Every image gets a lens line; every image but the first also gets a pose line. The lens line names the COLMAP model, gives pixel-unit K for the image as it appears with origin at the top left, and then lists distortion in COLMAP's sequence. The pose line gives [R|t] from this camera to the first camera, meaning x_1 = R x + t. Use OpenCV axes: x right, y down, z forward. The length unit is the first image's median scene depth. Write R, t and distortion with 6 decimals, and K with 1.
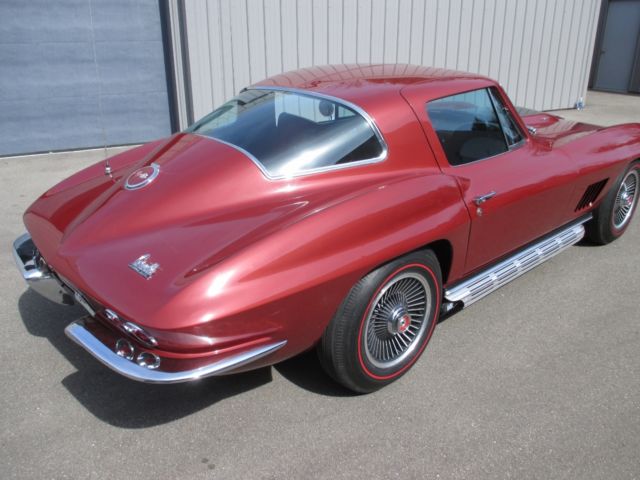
lens RADIAL K [[533.2, 0, 320.0], [0, 533.2, 240.0], [0, 0, 1]] dist [-0.032269, 0.003426]
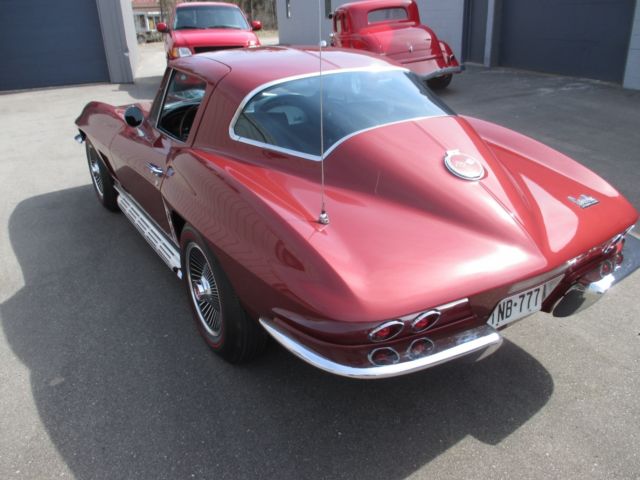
lens RADIAL K [[533.2, 0, 320.0], [0, 533.2, 240.0], [0, 0, 1]] dist [-0.032269, 0.003426]
pose [[0.163943, -0.396111, 0.903448, -1.183514], [0.405104, 0.862086, 0.304464, -0.365071], [-0.899452, 0.316076, 0.301800, 0.937397]]
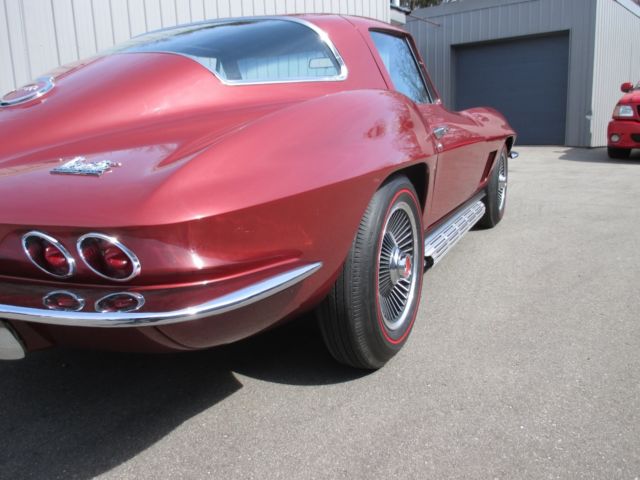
lens RADIAL K [[533.2, 0, 320.0], [0, 533.2, 240.0], [0, 0, 1]] dist [-0.032269, 0.003426]
pose [[0.924601, -0.110746, 0.364483, -0.242543], [0.172988, 0.974528, -0.142724, 0.204419], [-0.339393, 0.195014, 0.920207, 0.295207]]
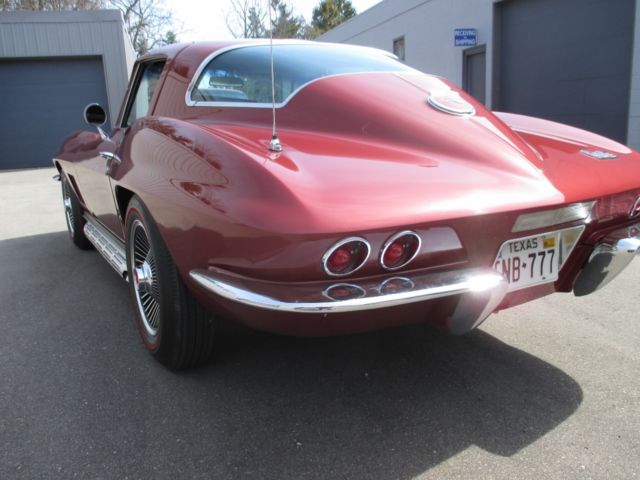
lens RADIAL K [[533.2, 0, 320.0], [0, 533.2, 240.0], [0, 0, 1]] dist [-0.032269, 0.003426]
pose [[0.180518, -0.217800, 0.959154, -1.079233], [0.406052, 0.904697, 0.129013, -0.110932], [-0.895843, 0.366177, 0.251753, 0.994316]]
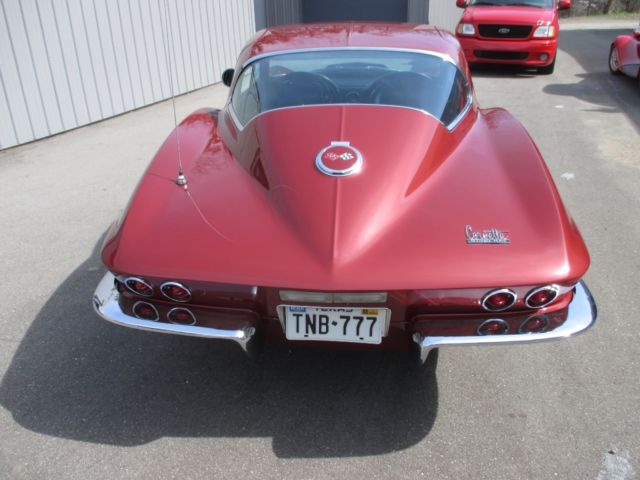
lens RADIAL K [[533.2, 0, 320.0], [0, 533.2, 240.0], [0, 0, 1]] dist [-0.032269, 0.003426]
pose [[0.721414, -0.301211, 0.623565, -0.859153], [0.281083, 0.950303, 0.133850, -0.112827], [-0.632893, 0.078713, 0.770228, 0.376742]]
